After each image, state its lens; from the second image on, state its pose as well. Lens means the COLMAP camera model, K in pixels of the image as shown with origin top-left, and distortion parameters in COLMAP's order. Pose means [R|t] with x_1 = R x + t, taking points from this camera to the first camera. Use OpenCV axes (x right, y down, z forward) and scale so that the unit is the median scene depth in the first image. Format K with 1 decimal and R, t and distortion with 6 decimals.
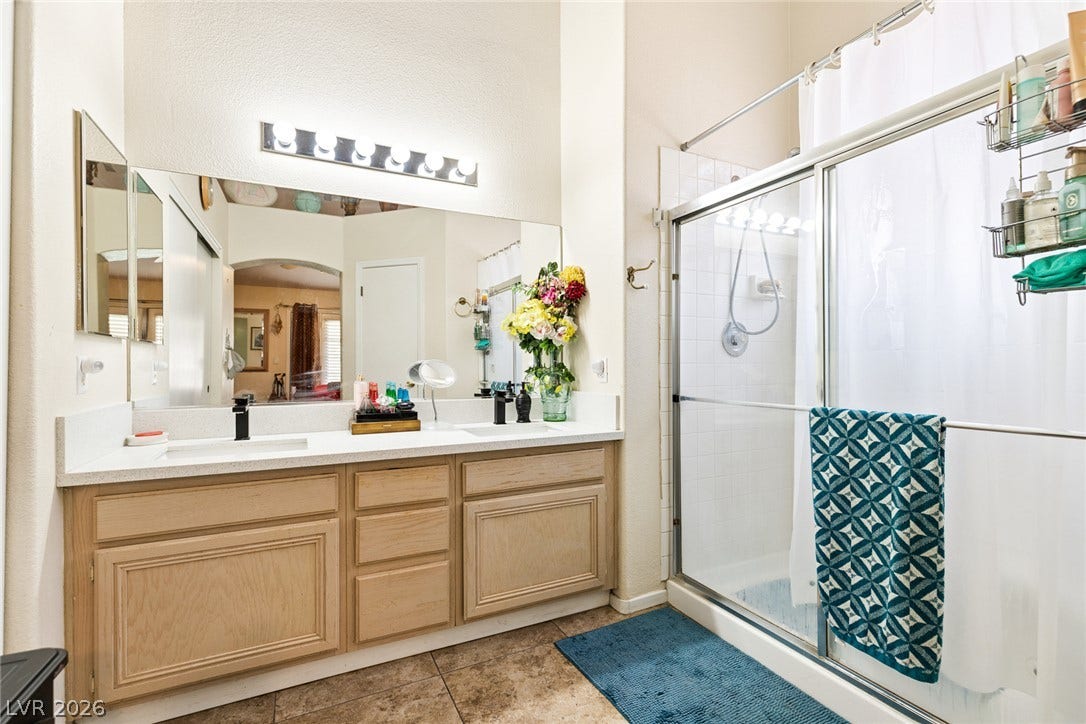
lens RADIAL K [[486.3, 0, 543.7], [0, 486.3, 367.6], [0, 0, 1]] dist [0.001516, -0.000282]
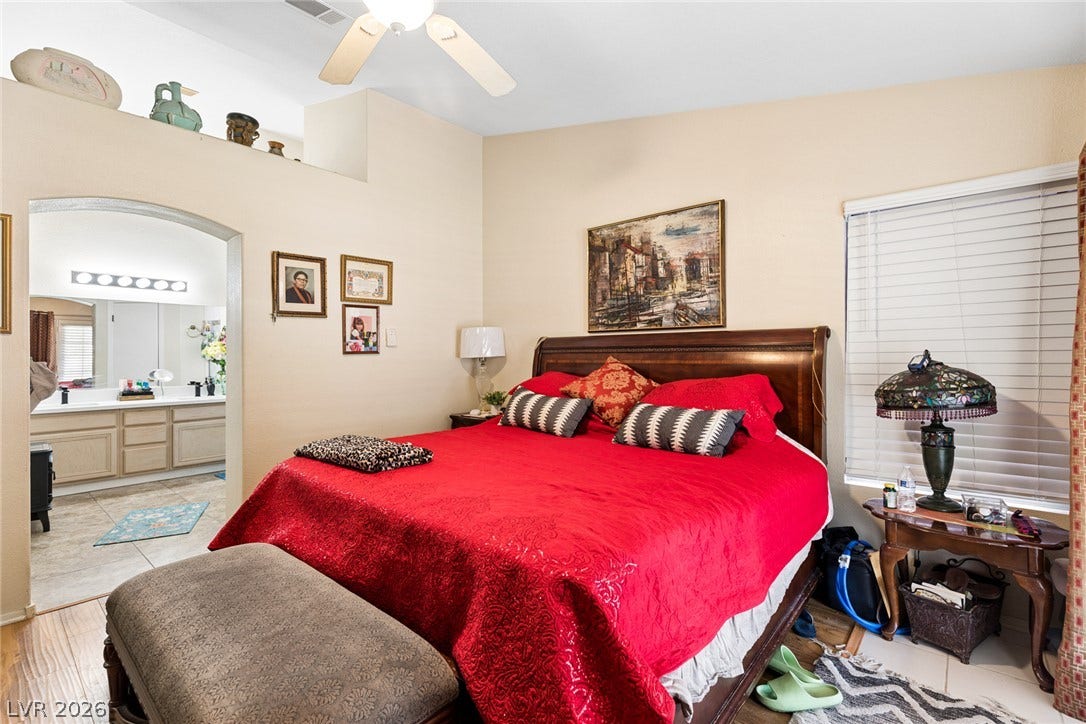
lens RADIAL K [[471.0, 0, 529.9], [0, 471.0, 354.5], [0, 0, 1]] dist [0.000491, -0.000031]
pose [[0.921902, -0.000472, 0.387422, 0.584108], [0.004594, 0.999942, -0.009711, -0.064122], [-0.387395, 0.010733, 0.921851, -1.965008]]
